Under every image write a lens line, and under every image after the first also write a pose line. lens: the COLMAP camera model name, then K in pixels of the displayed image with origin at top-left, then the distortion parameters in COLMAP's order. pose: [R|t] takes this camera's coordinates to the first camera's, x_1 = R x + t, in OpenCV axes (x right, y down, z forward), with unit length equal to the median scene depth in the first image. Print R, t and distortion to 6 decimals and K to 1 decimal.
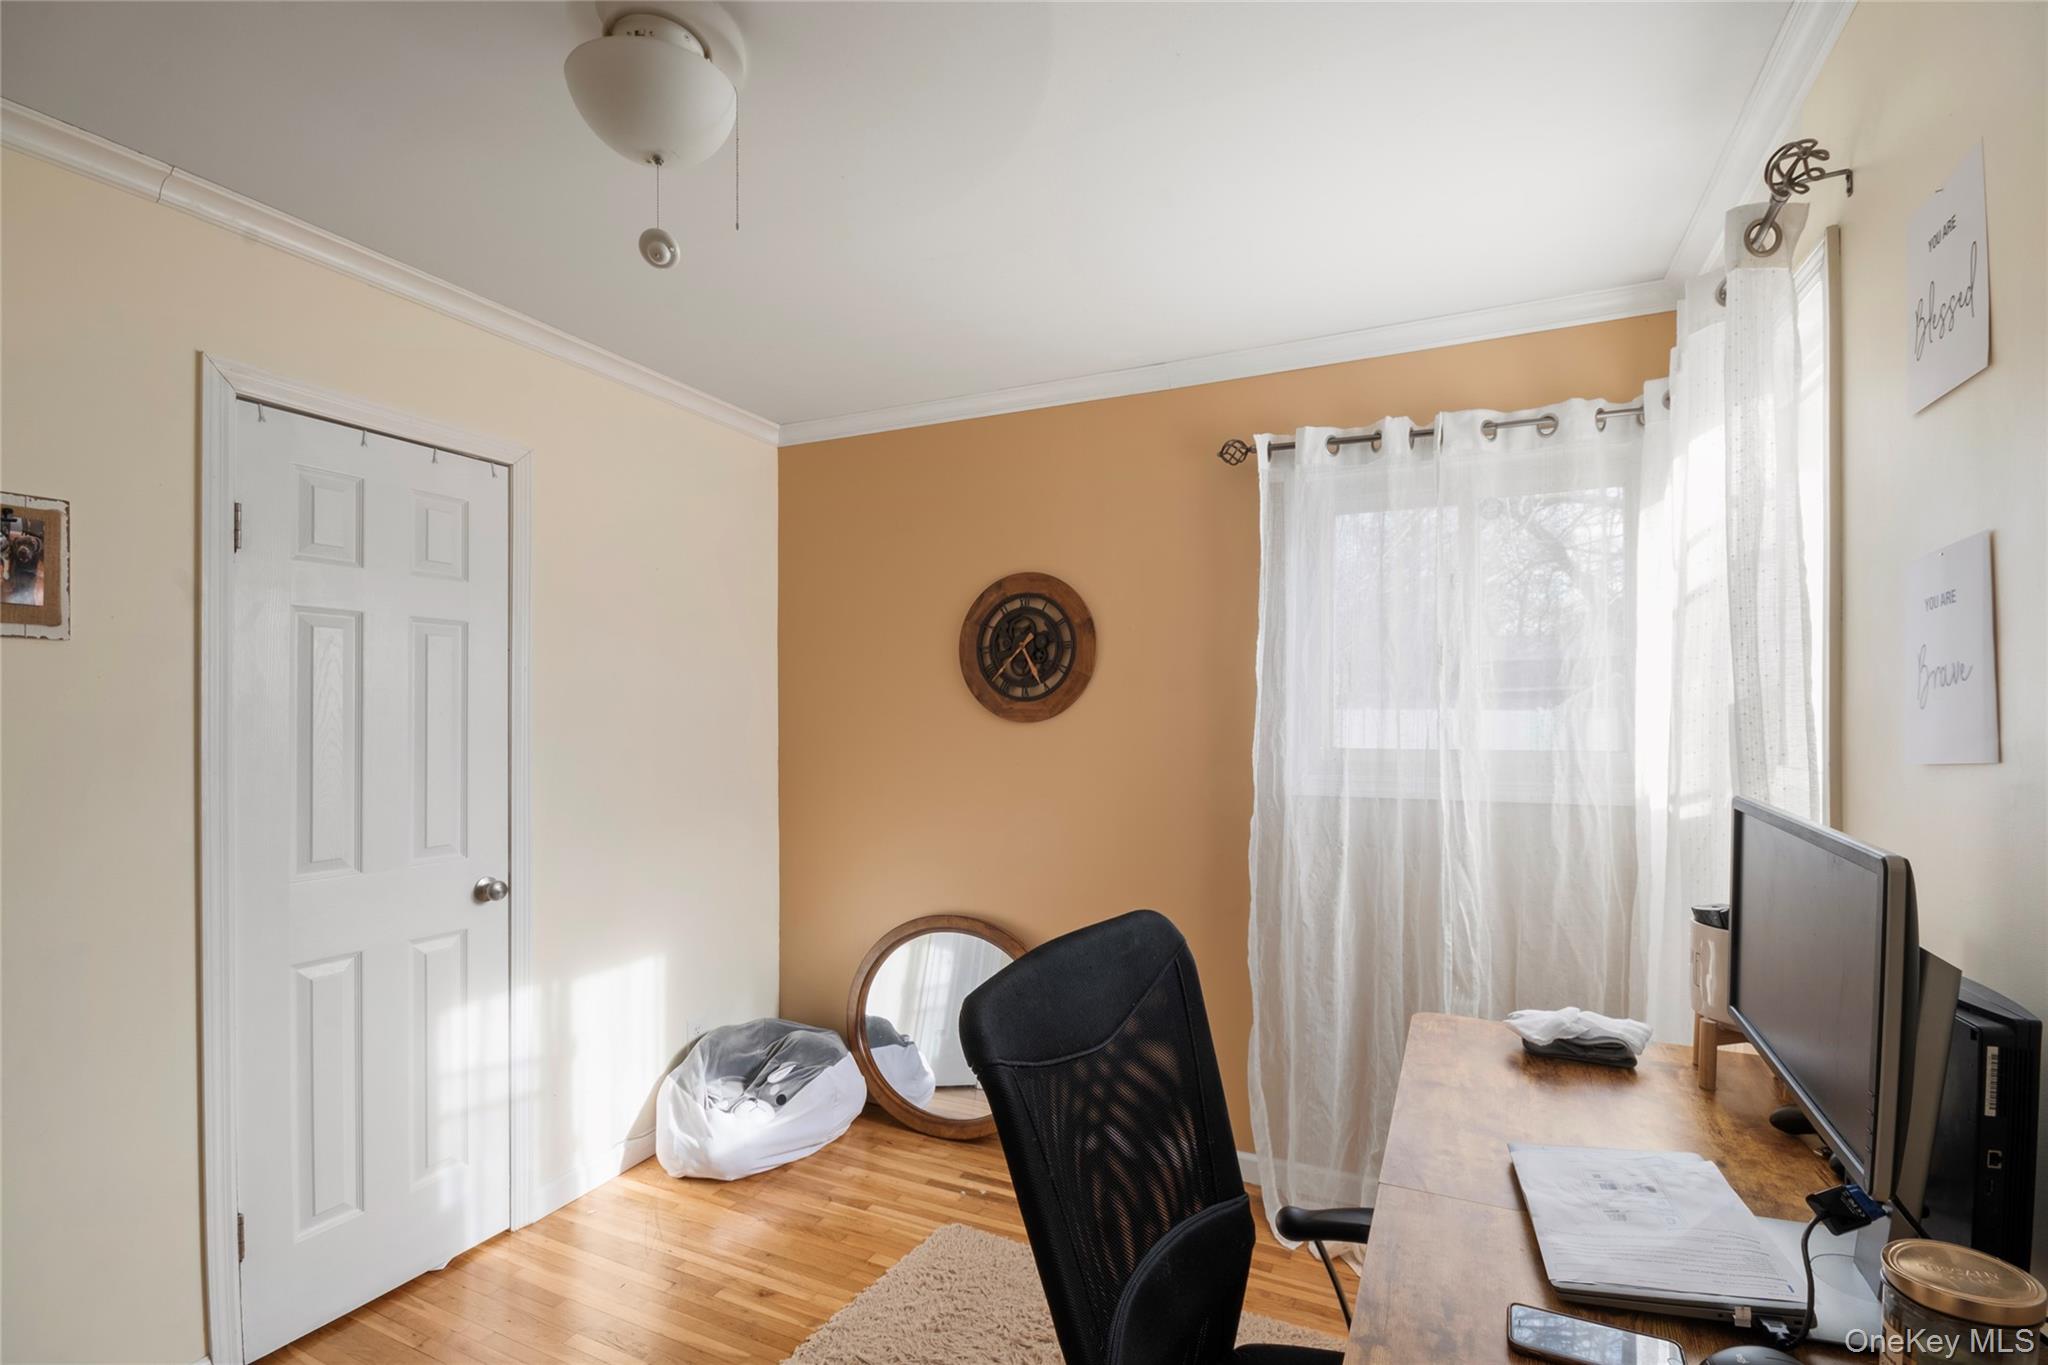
lens RADIAL K [[904.4, 0, 1068.3], [0, 904.4, 710.4], [0, 0, 1]] dist [-0.039418, -0.000725]
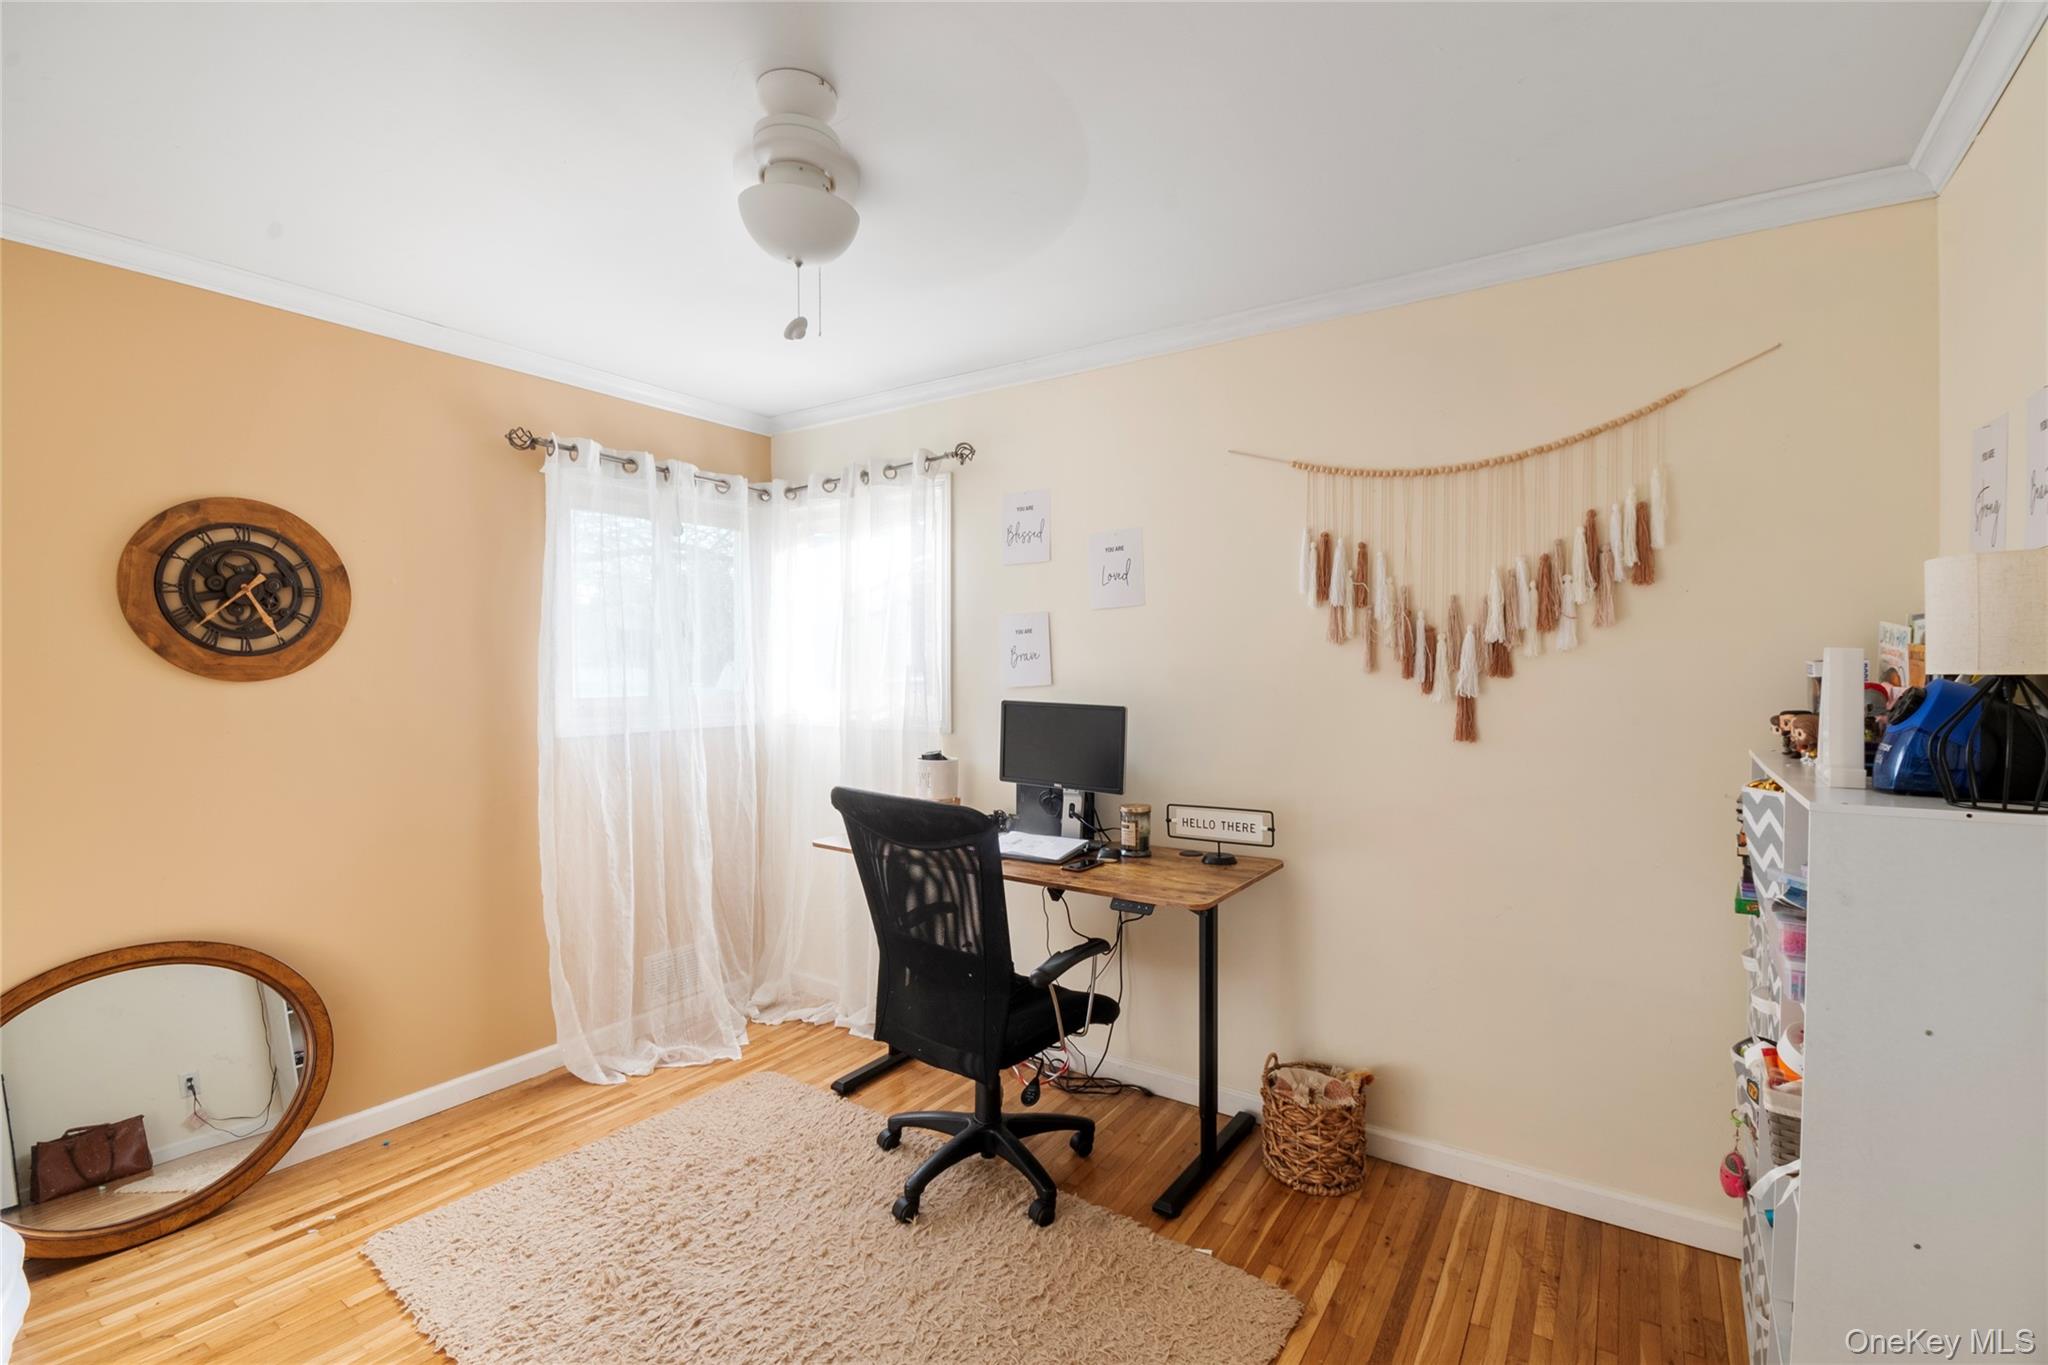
lens RADIAL K [[904.4, 0, 1029.9], [0, 904.4, 687.9], [0, 0, 1]] dist [-0.039418, -0.000725]
pose [[0.147151, -0.019415, 0.988923, -0.739413], [-0.001356, 0.999802, 0.019830, 0.002581], [-0.989113, -0.004259, 0.147096, 0.179626]]
